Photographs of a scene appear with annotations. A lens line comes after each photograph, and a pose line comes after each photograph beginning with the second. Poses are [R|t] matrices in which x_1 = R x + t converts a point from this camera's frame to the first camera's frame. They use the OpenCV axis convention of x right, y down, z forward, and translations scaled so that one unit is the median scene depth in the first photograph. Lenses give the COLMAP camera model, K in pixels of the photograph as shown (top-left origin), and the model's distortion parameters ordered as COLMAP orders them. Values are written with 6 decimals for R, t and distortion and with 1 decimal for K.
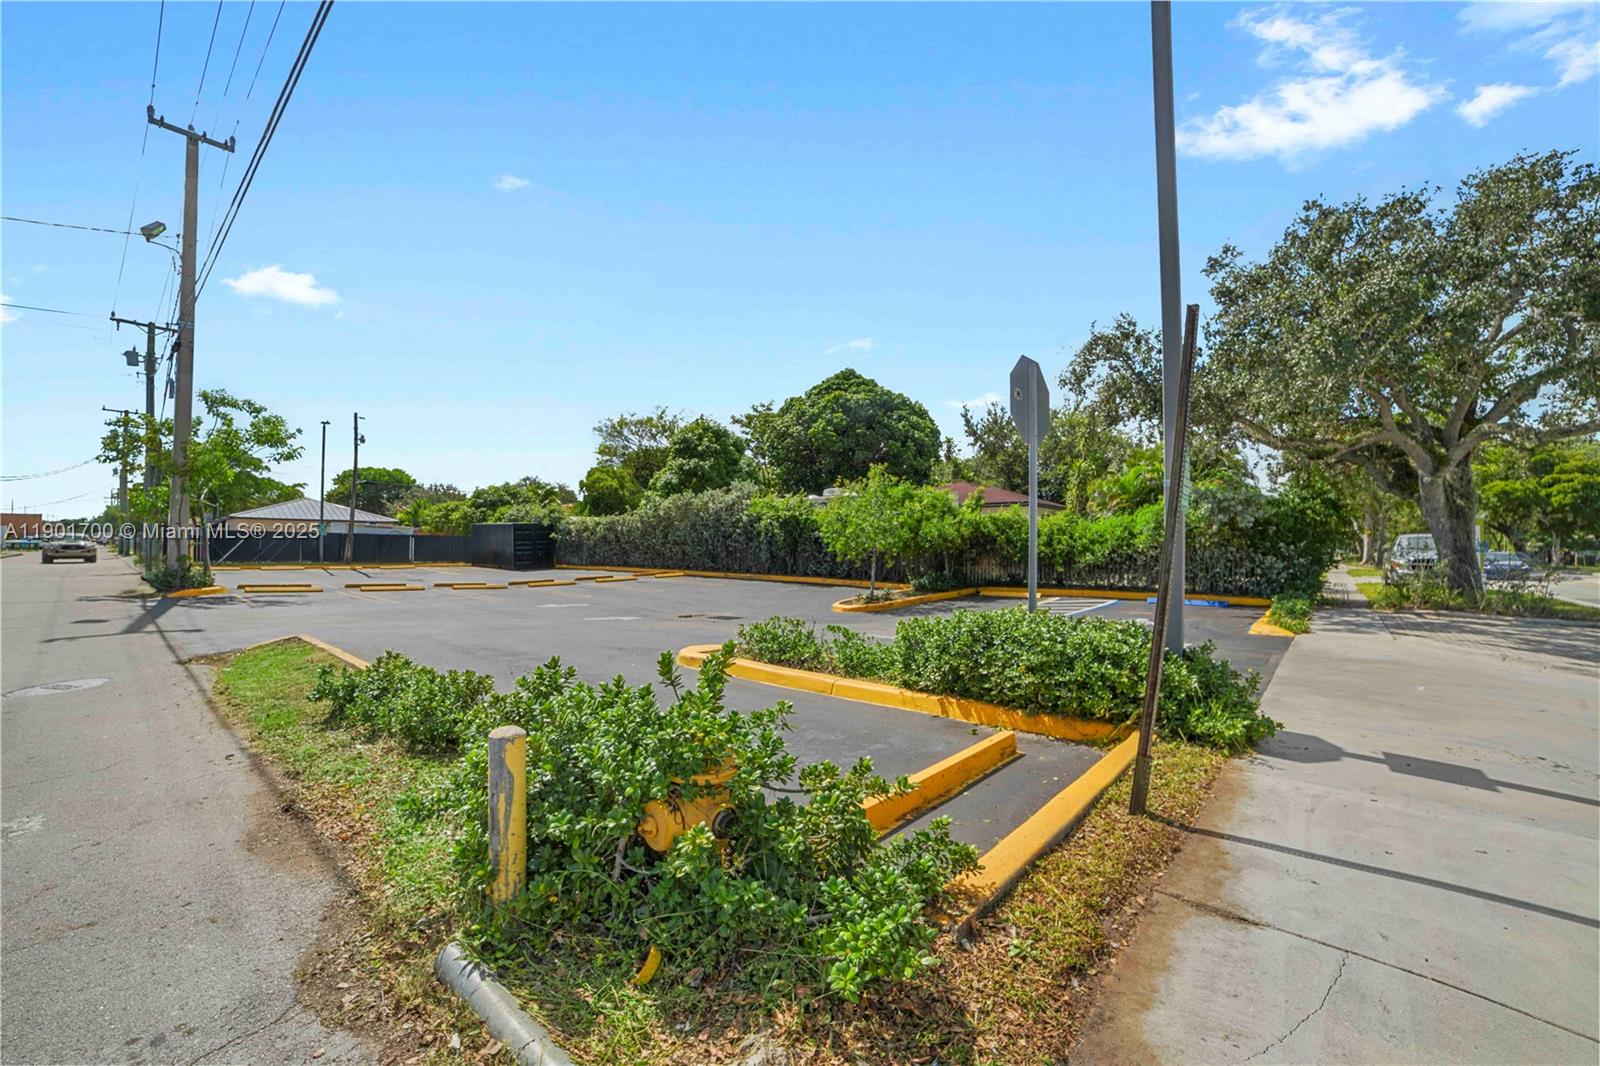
lens RADIAL K [[689.4, 0, 794.2], [0, 689.4, 526.1], [0, 0, 1]] dist [-0.115208, 0.040792]
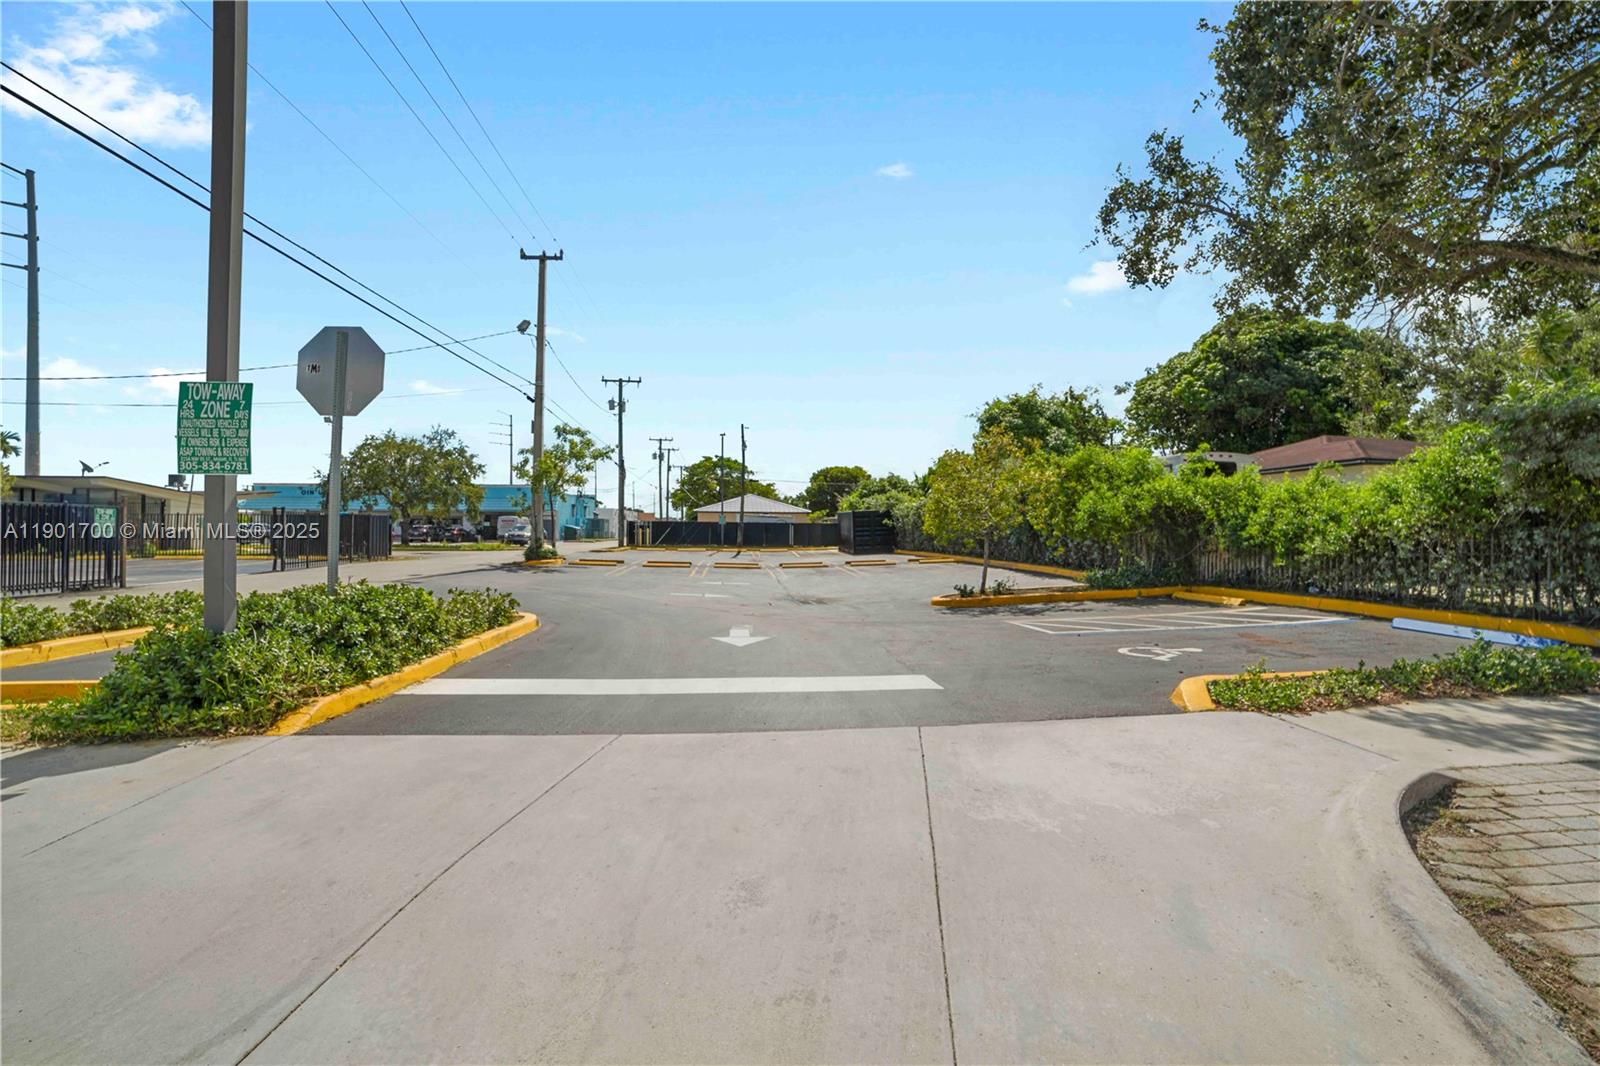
lens RADIAL K [[689.4, 0, 794.2], [0, 689.4, 526.1], [0, 0, 1]] dist [-0.115208, 0.040792]
pose [[0.709881, -0.007634, -0.704281, 0.310646], [0.018107, 0.999809, 0.007414, 0.010208], [0.704089, -0.018016, 0.709883, 0.150879]]
